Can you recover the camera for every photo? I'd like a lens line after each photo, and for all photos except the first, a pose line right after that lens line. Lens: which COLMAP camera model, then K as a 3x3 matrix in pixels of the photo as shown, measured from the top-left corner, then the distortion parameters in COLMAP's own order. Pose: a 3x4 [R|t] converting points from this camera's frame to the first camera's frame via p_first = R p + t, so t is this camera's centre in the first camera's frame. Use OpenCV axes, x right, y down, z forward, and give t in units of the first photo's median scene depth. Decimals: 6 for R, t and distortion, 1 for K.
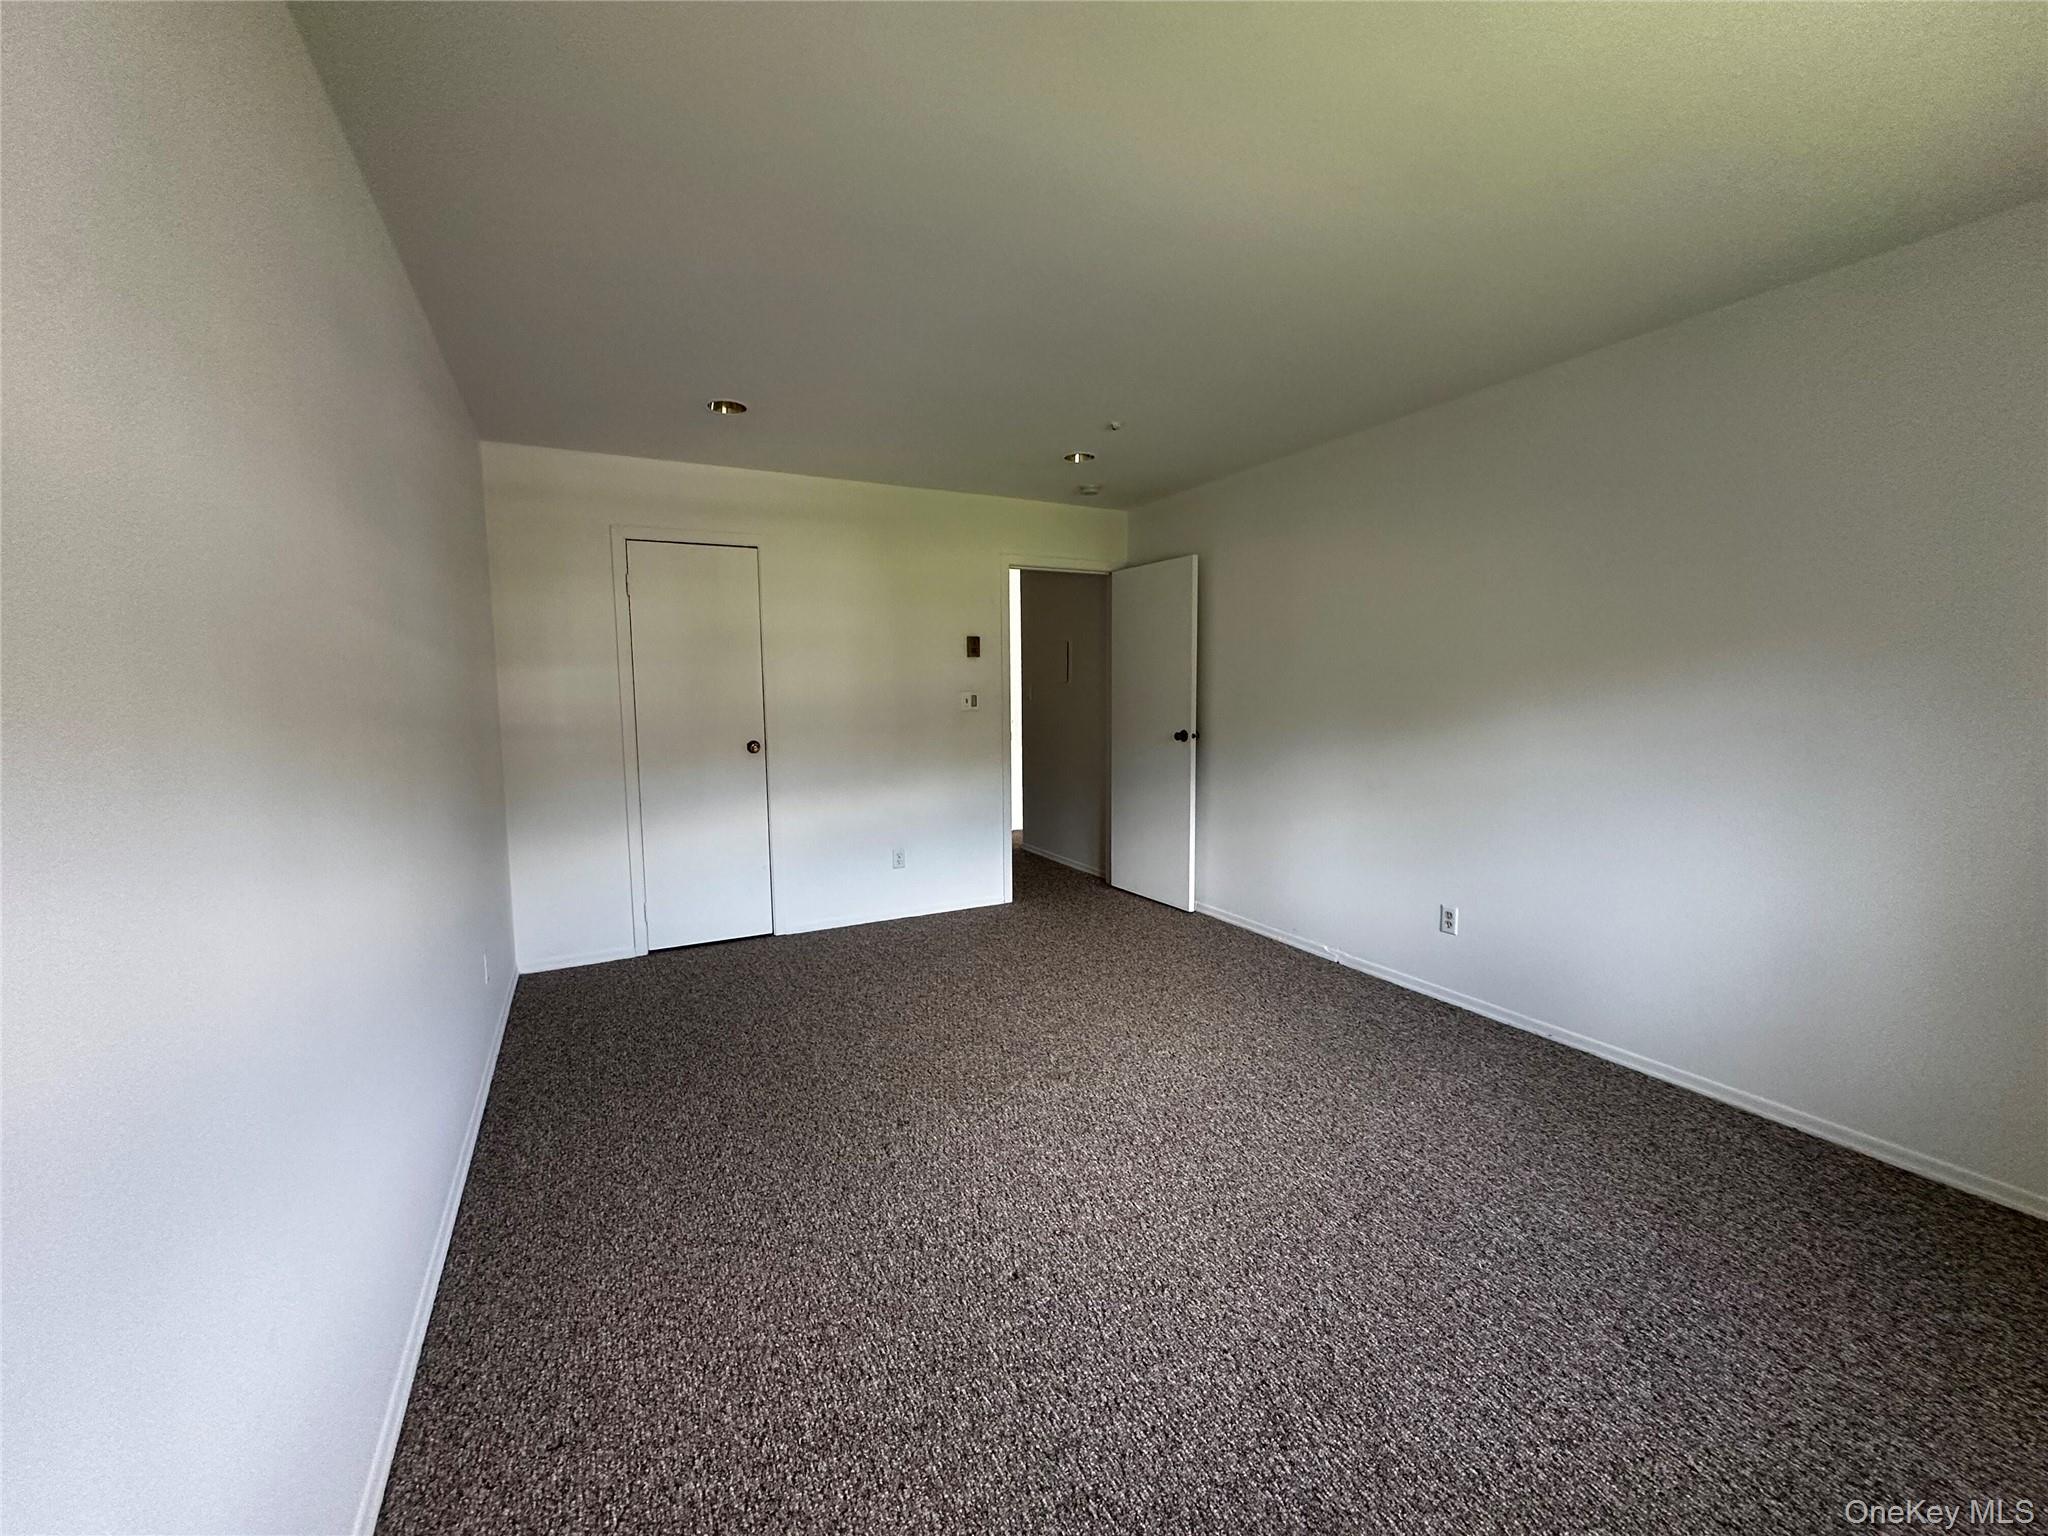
lens RADIAL K [[822.0, 0, 1023.9], [0, 822.0, 769.2], [0, 0, 1]] dist [-0.002343, 0.000234]
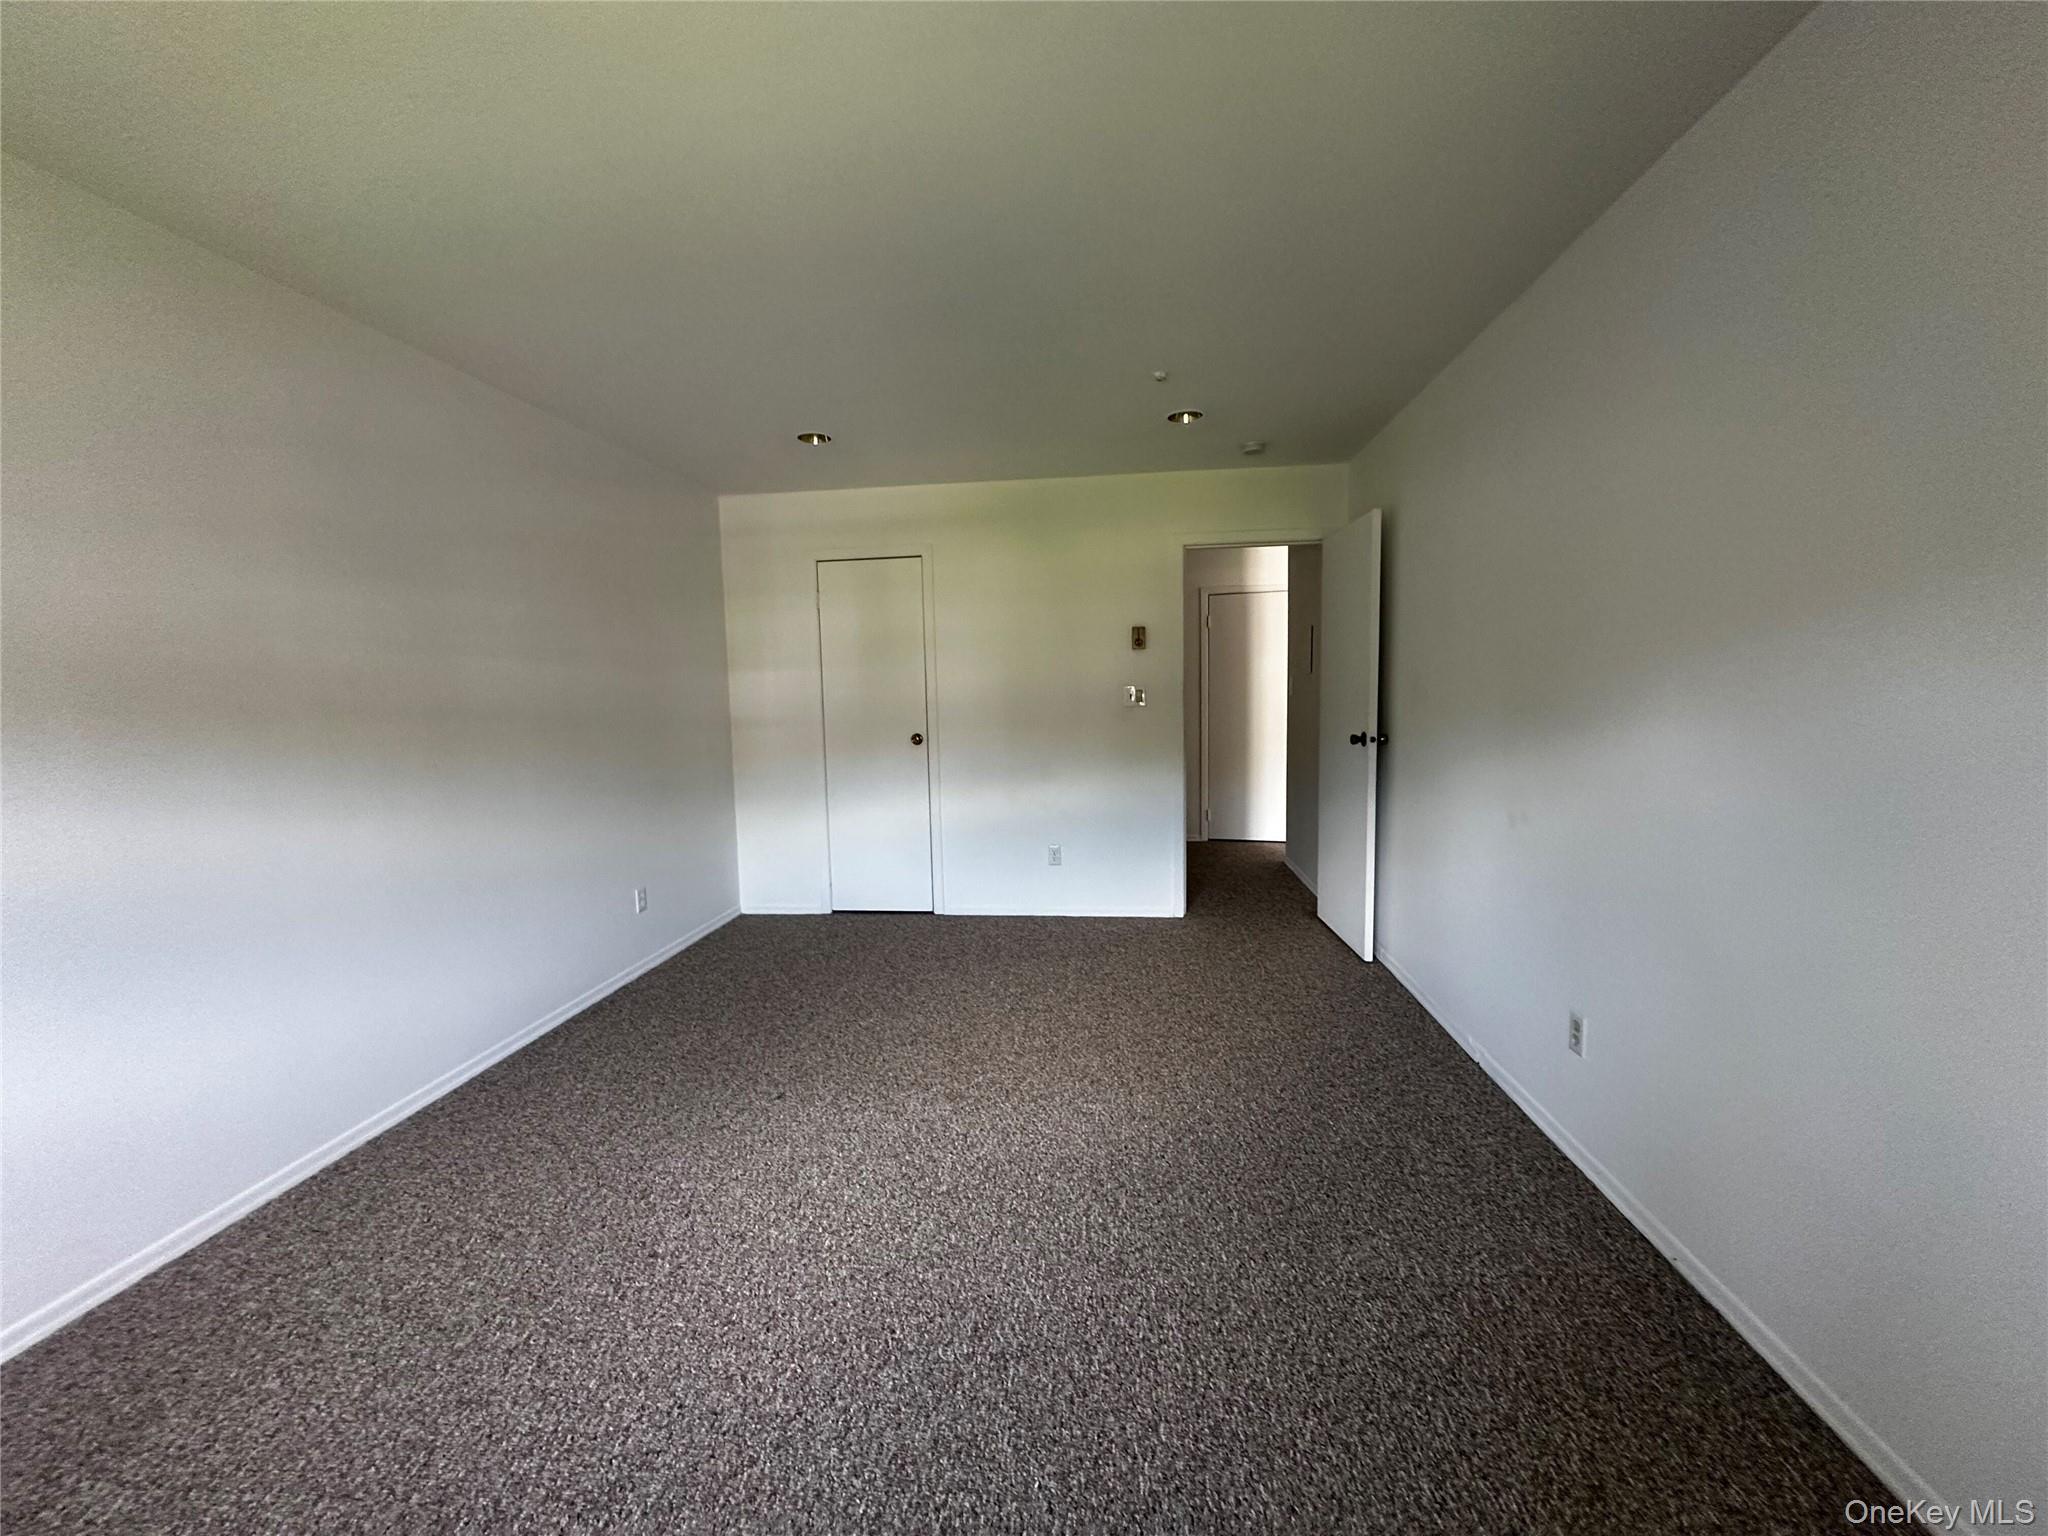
lens RADIAL K [[822.0, 0, 1022.4], [0, 822.0, 767.7], [0, 0, 1]] dist [-0.002343, 0.000234]
pose [[0.826840, 0.045348, -0.560605, 0.436106], [-0.041837, 0.998942, 0.019099, -0.017115], [0.560878, 0.007663, 0.827863, 0.186114]]
